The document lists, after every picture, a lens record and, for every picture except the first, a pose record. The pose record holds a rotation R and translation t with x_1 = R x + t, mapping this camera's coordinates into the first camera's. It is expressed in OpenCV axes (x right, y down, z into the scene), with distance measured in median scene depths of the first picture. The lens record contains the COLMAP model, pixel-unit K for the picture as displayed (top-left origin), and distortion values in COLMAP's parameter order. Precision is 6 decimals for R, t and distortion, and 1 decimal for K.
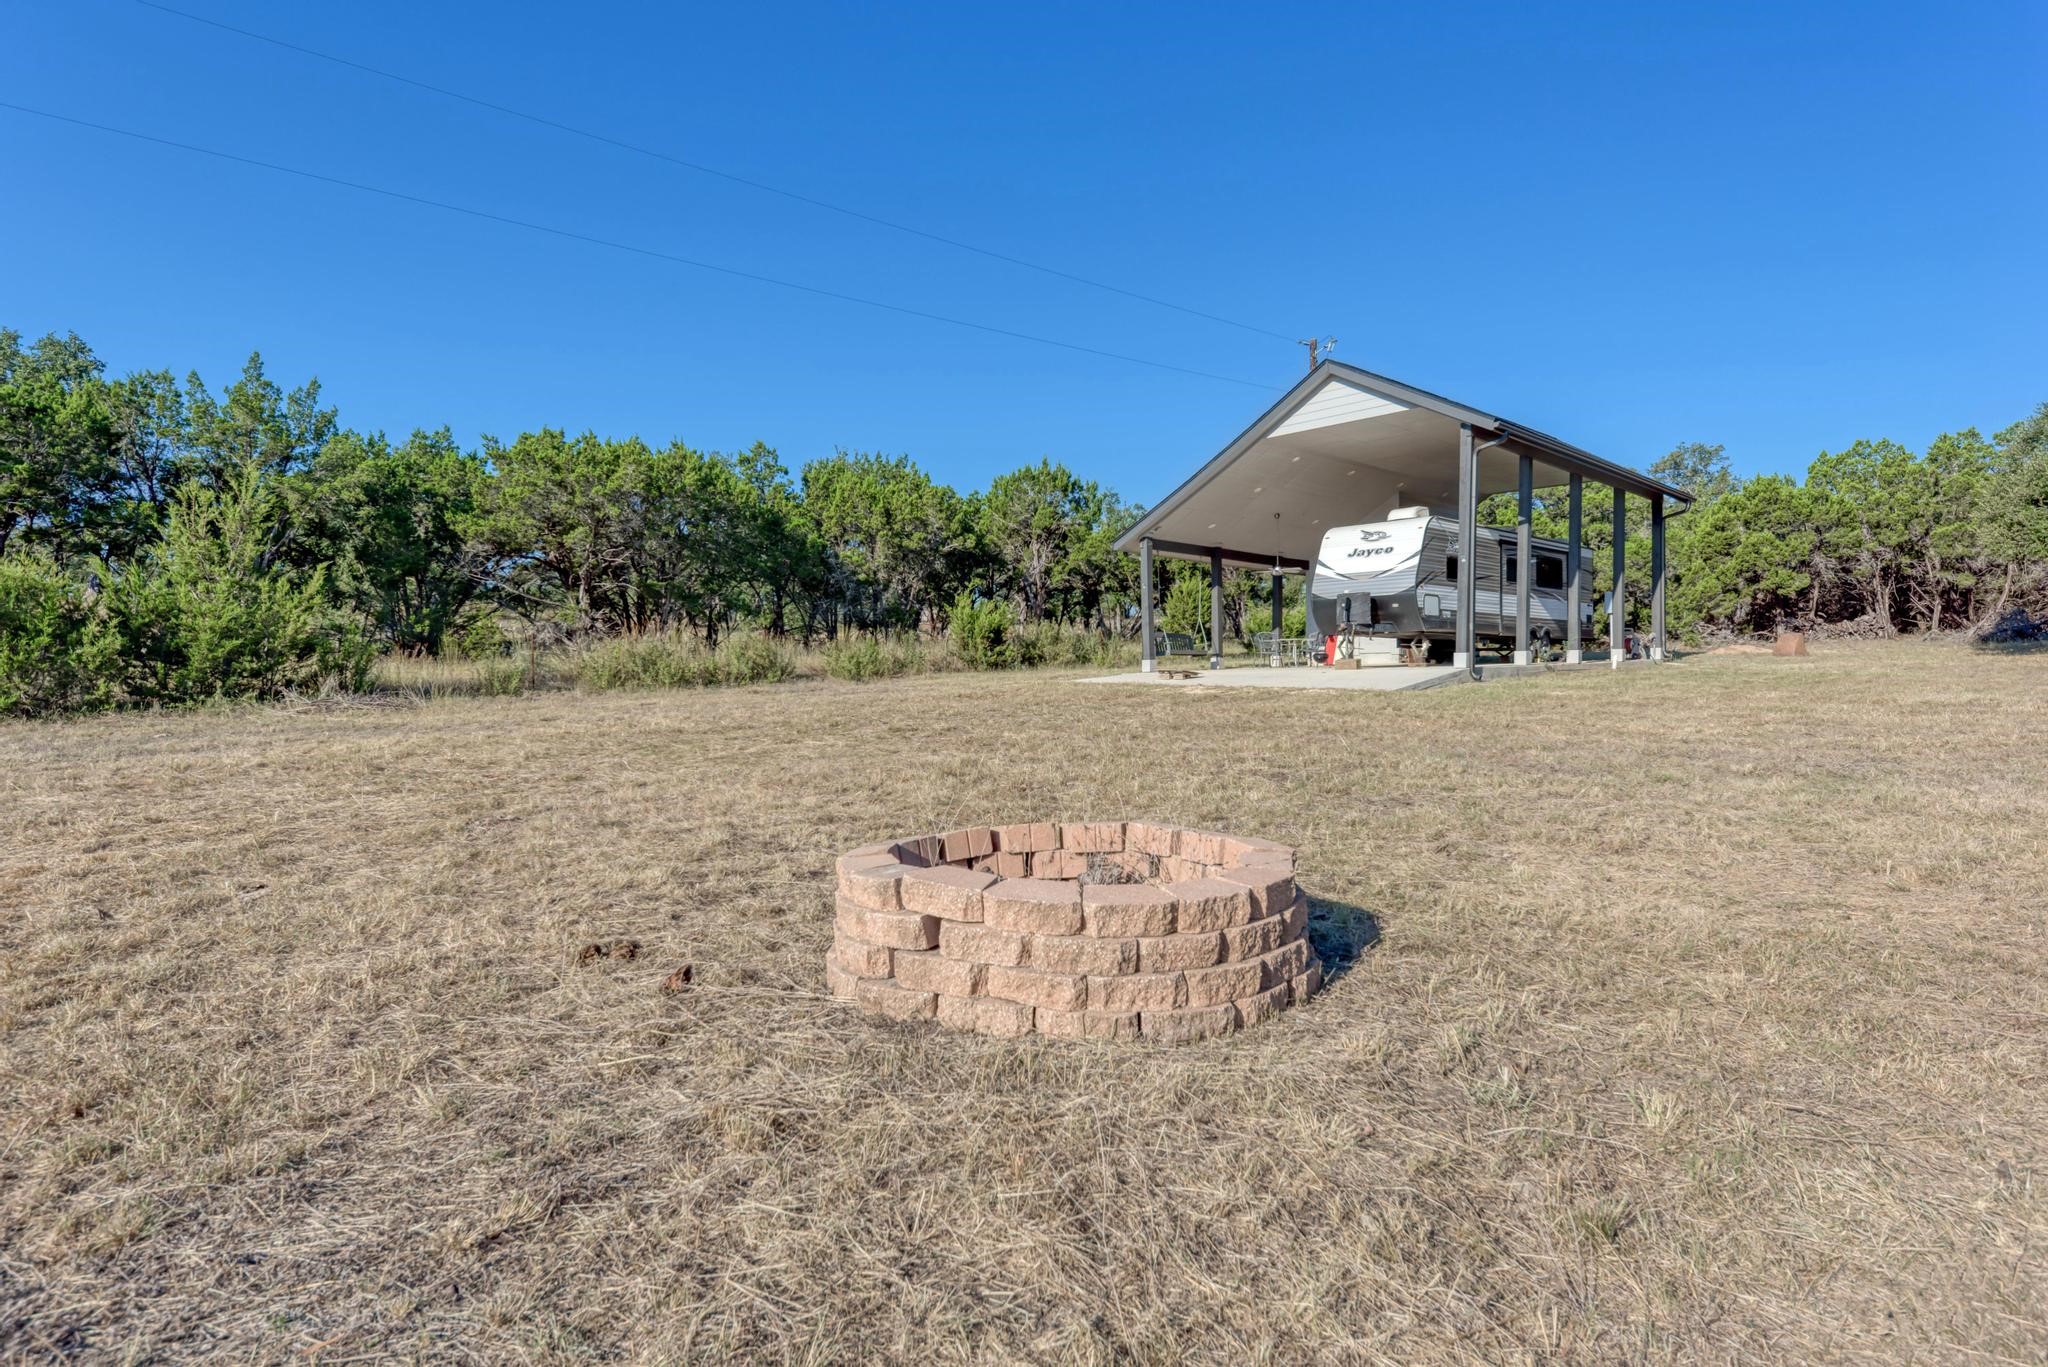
lens RADIAL K [[1116.5, 0, 1024.4], [0, 1116.5, 677.1], [0, 0, 1]] dist [-0.000752, -0.000737]
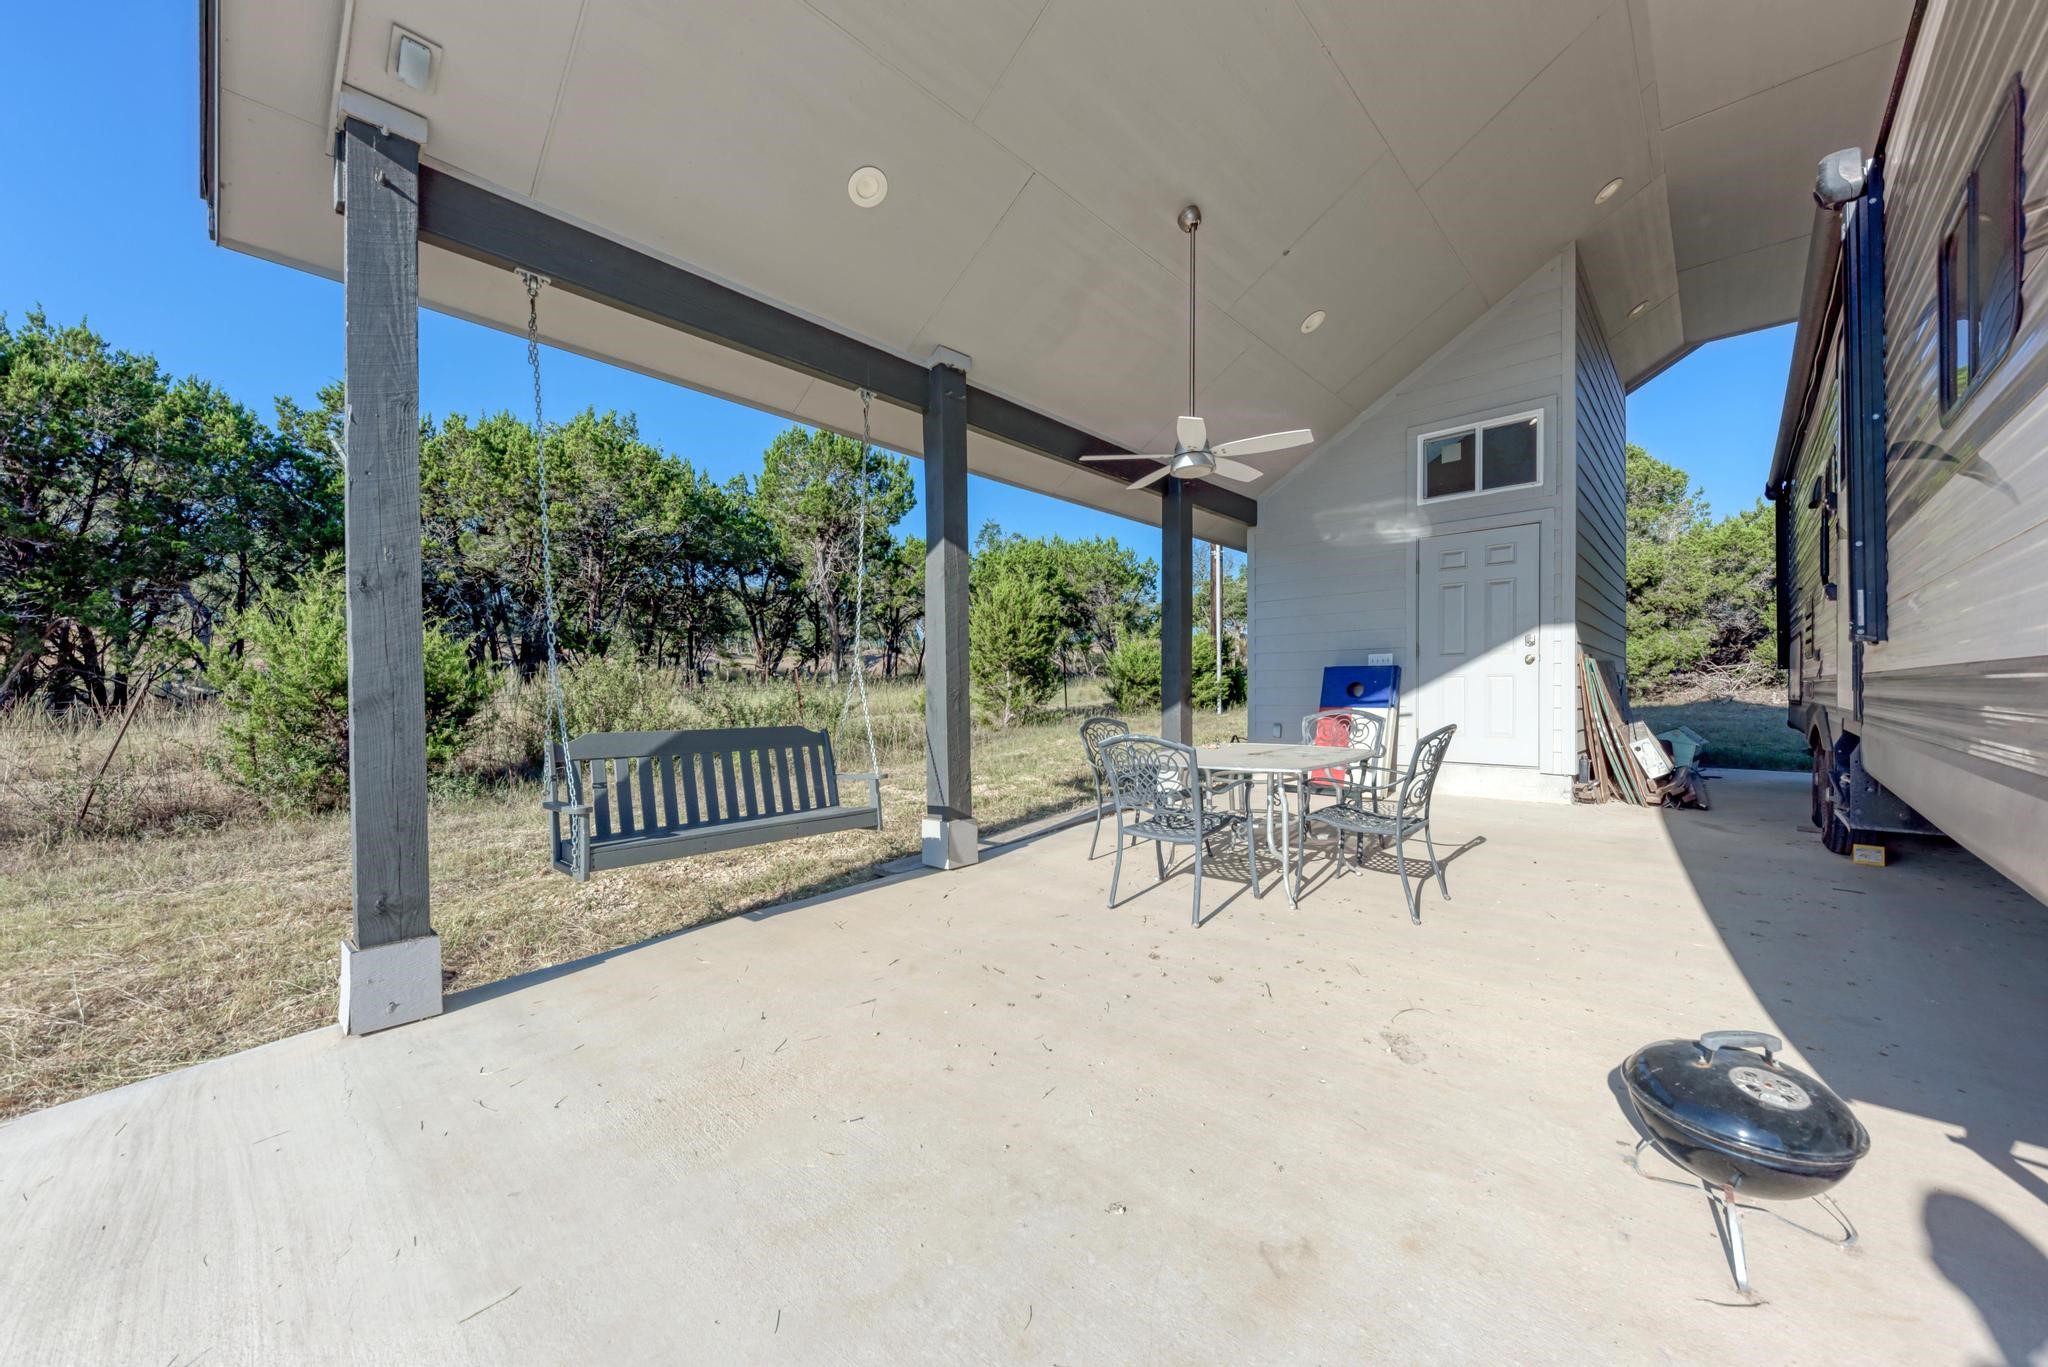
lens RADIAL K [[733.9, 0, 1038.9], [0, 733.9, 676.2], [0, 0, 1]] dist [0.011009, 0.000103]
pose [[0.997479, 0.001543, 0.070952, 0.177890], [-0.000660, 0.999922, -0.012471, -0.046343], [-0.070965, 0.012393, 0.997402, 0.819823]]
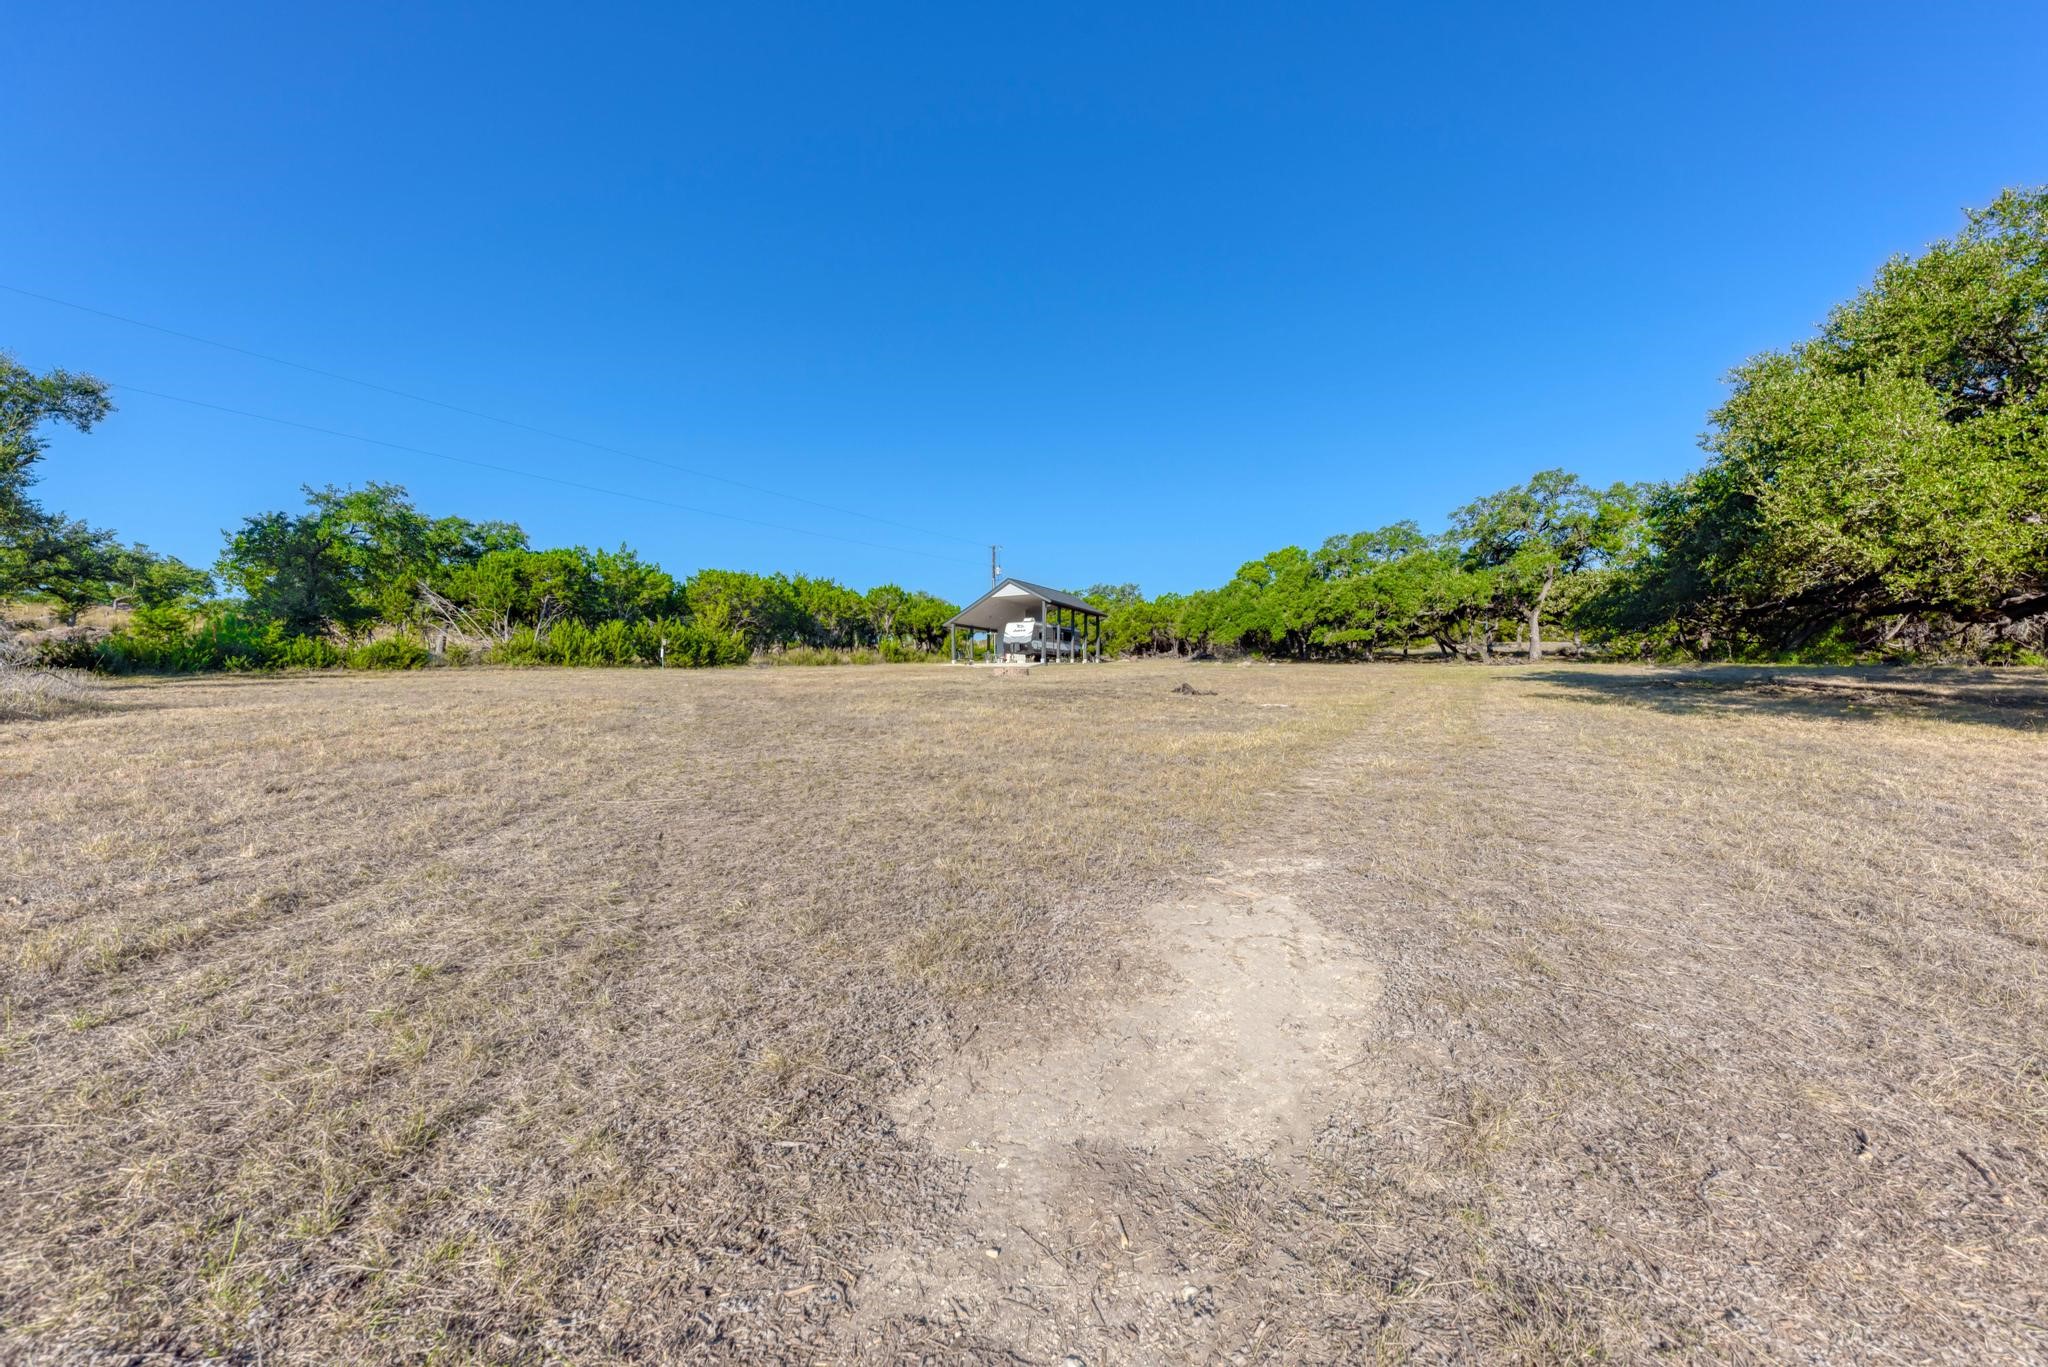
lens RADIAL K [[733.9, 0, 1018.5], [0, 733.9, 675.9], [0, 0, 1]] dist [0.011009, 0.000103]
pose [[0.945562, 0.007591, 0.325354, -0.373692], [-0.004340, 0.999933, -0.010718, 0.049195], [-0.325414, 0.008722, 0.945531, -1.001734]]
